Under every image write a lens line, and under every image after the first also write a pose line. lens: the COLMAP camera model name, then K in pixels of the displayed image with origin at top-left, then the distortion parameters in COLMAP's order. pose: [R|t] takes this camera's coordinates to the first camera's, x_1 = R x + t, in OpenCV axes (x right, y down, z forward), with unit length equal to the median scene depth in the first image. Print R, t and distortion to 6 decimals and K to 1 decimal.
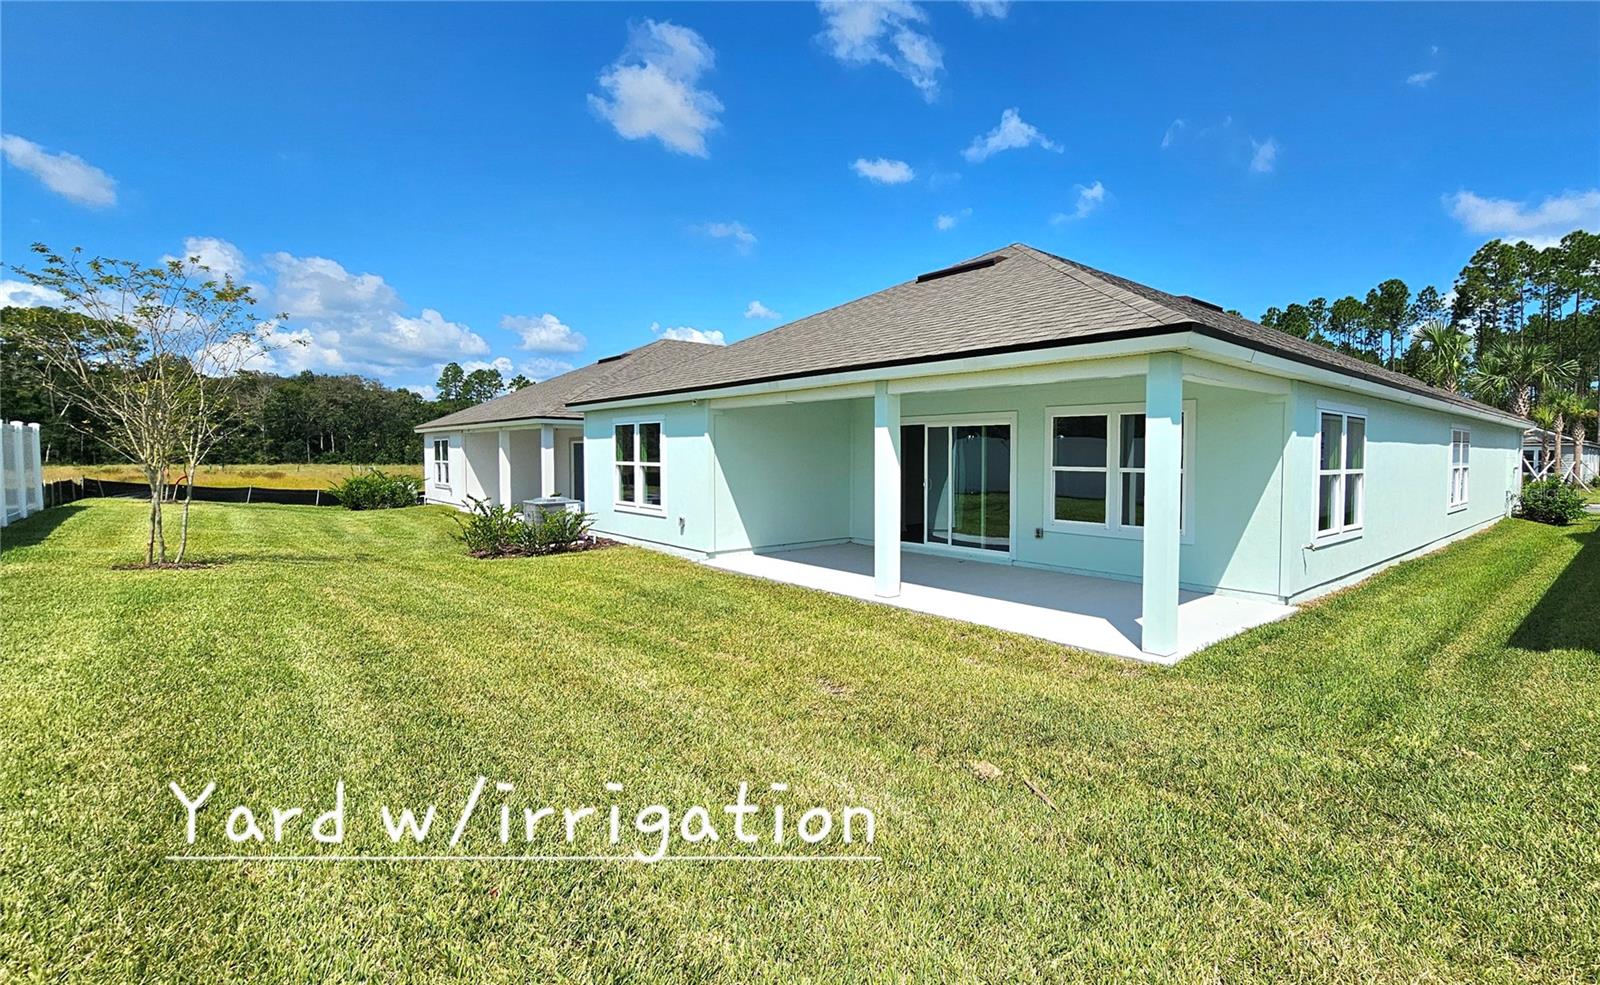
lens RADIAL K [[882.5, 0, 802.1], [0, 882.5, 489.4], [0, 0, 1]] dist [-0.005484, -0.000519]
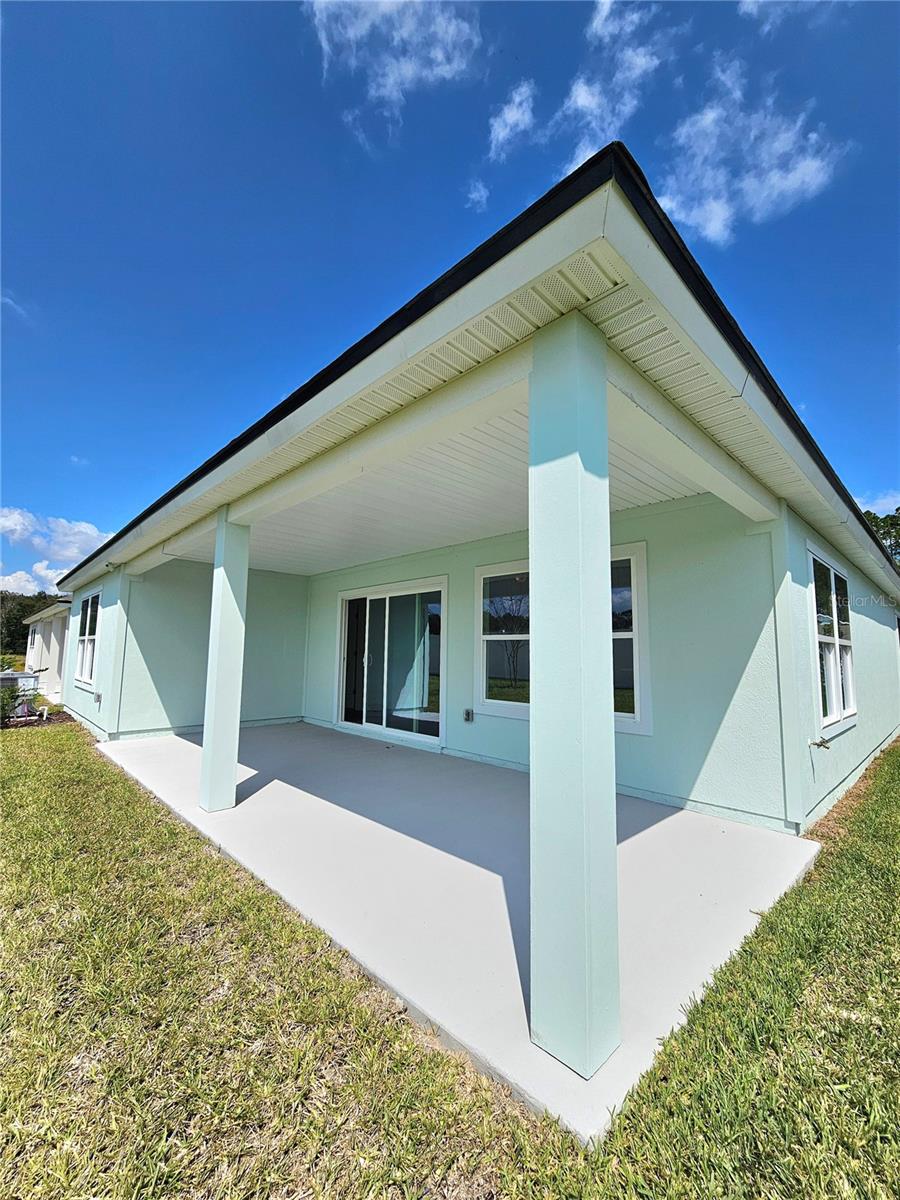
lens RADIAL K [[486.5, 0, 449.2], [0, 486.5, 605.0], [0, 0, 1]] dist [0.001635, 0.000068]
pose [[0.999686, 0.015132, 0.019993, 0.230946], [-0.011772, 0.987275, -0.158587, 0.018892], [-0.022138, 0.158302, 0.987143, 0.510603]]
